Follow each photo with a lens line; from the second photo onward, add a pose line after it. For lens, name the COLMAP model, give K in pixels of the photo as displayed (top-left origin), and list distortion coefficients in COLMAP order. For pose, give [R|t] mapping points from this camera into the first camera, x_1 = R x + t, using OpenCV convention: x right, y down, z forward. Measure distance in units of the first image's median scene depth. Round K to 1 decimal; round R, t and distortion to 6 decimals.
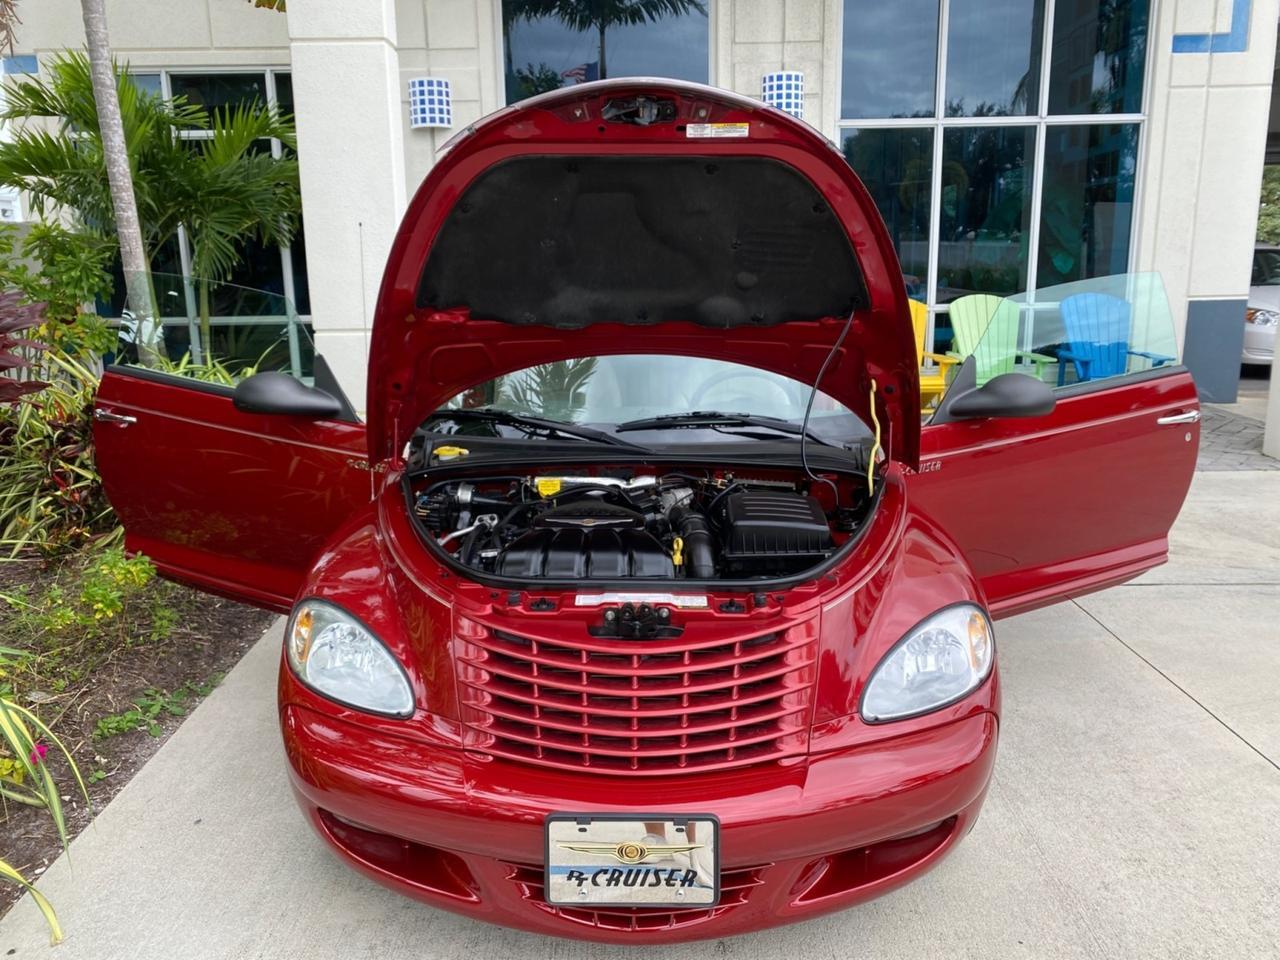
lens RADIAL K [[1000.3, 0, 643.9], [0, 1000.3, 472.1], [0, 0, 1]] dist [0.016299, -0.018970]
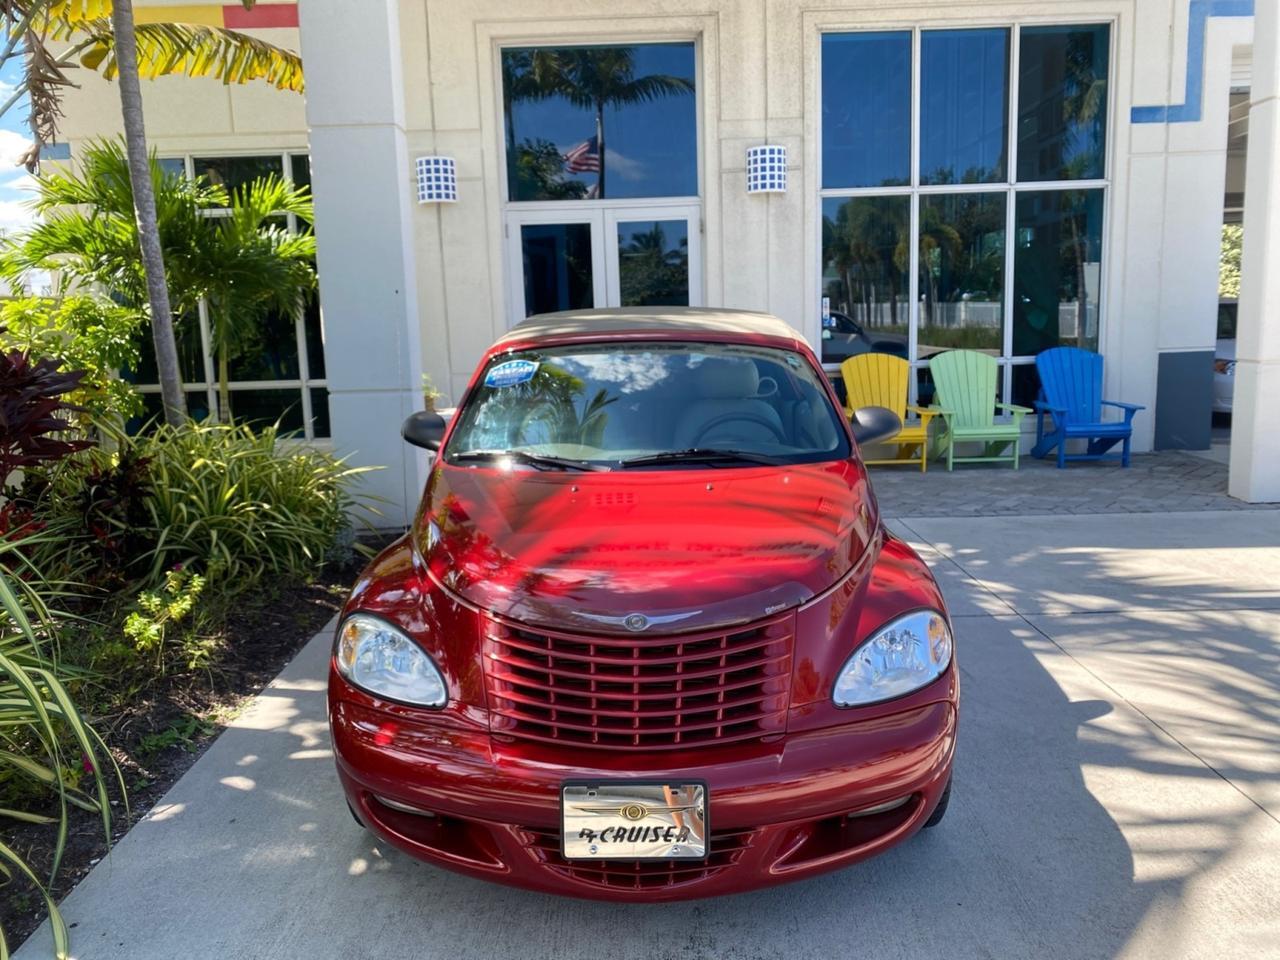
lens RADIAL K [[1000.3, 0, 638.5], [0, 1000.3, 466.4], [0, 0, 1]] dist [0.016299, -0.018970]
pose [[0.999887, -0.014775, -0.002828, 0.001192], [0.014548, 0.997581, -0.067973, 0.028138], [0.003826, 0.067924, 0.997683, -0.106166]]
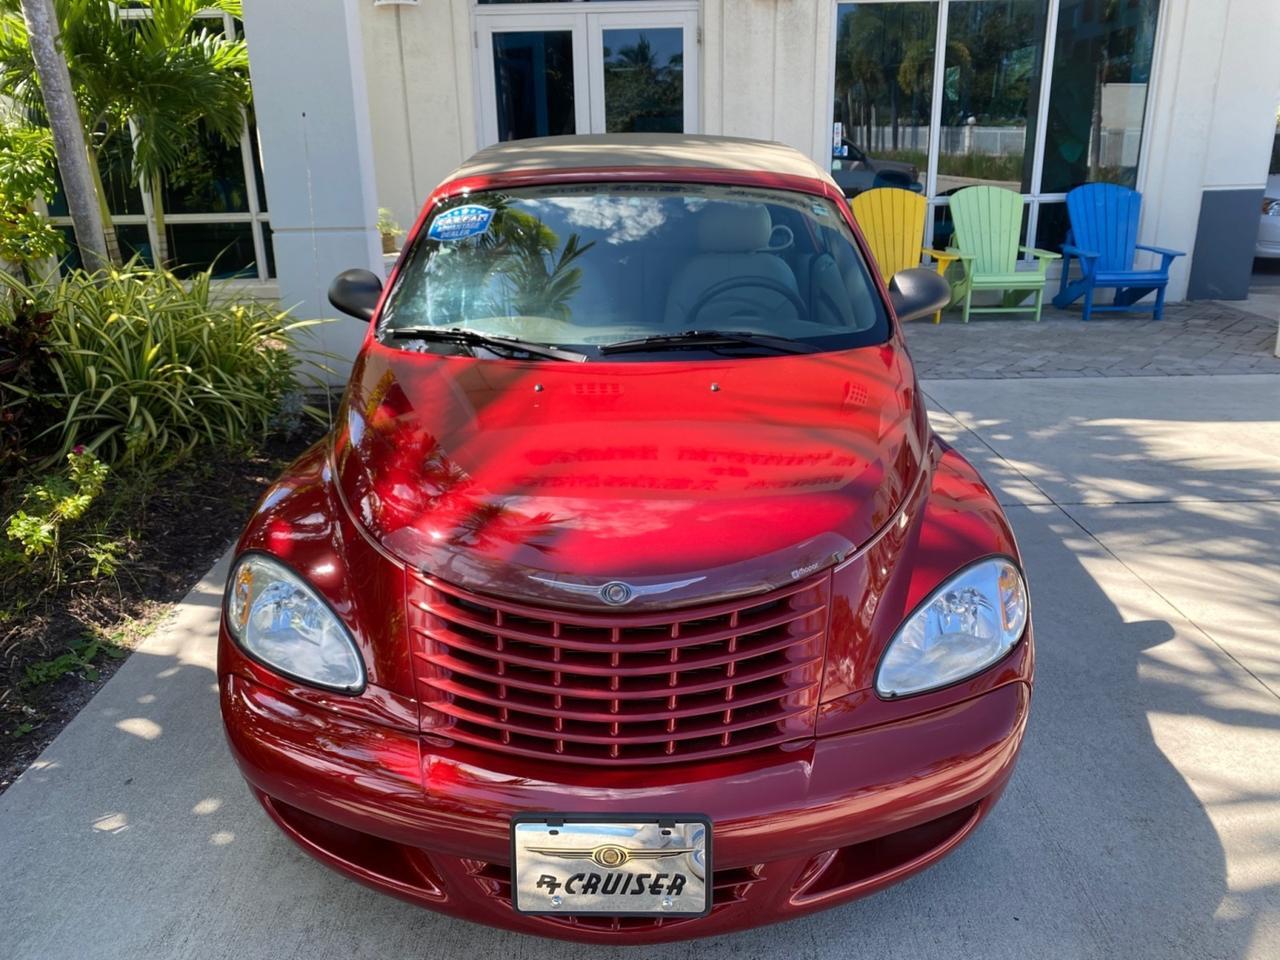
lens RADIAL K [[1000.3, 0, 630.7], [0, 1000.3, 473.1], [0, 0, 1]] dist [0.016299, -0.018970]
pose [[0.999979, -0.006393, 0.001364, 0.003087], [0.006216, 0.994503, 0.104520, -0.022719], [-0.002024, -0.104509, 0.994522, 0.088004]]
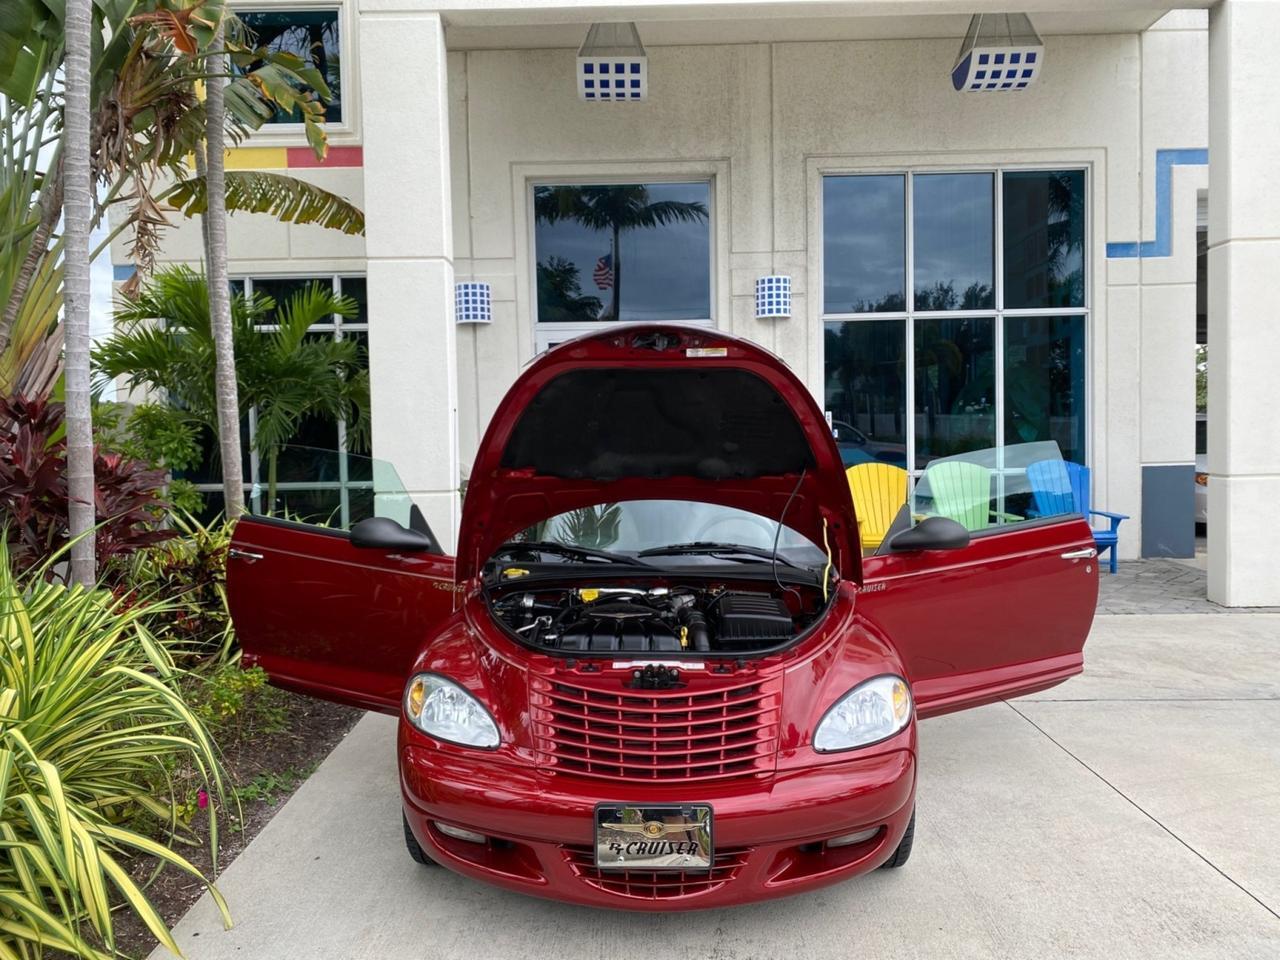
lens RADIAL K [[992.6, 0, 639.8], [0, 992.6, 457.7], [0, 0, 1]] dist [0.030526, -0.009940]
pose [[0.999895, -0.003132, -0.014165, -0.005108], [0.000512, 0.983430, -0.181288, 0.056530], [0.014499, 0.181261, 0.983328, -0.279957]]
